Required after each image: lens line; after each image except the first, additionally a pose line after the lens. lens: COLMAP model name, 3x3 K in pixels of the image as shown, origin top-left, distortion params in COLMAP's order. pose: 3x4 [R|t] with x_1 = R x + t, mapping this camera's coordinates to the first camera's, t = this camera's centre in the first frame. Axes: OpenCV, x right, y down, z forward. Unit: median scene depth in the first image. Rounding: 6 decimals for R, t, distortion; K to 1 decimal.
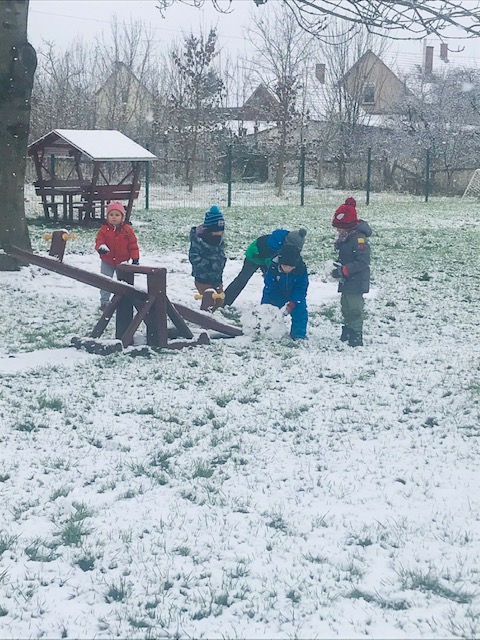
lens RADIAL K [[1273.7, 0, 240.0], [0, 1273.7, 320.4], [0, 0, 1]] dist [0.124927, 0.000000]
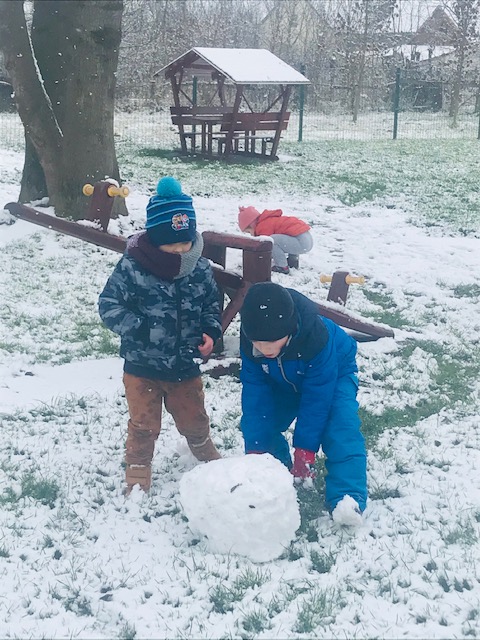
lens RADIAL K [[1273.7, 0, 239.6], [0, 1273.7, 318.5], [0, 0, 1]] dist [0.124927, 0.000000]
pose [[0.991081, 0.034124, -0.128820, 0.004262], [-0.027267, 0.998135, 0.054623, -0.013909], [0.130443, -0.050623, 0.990163, 0.132728]]
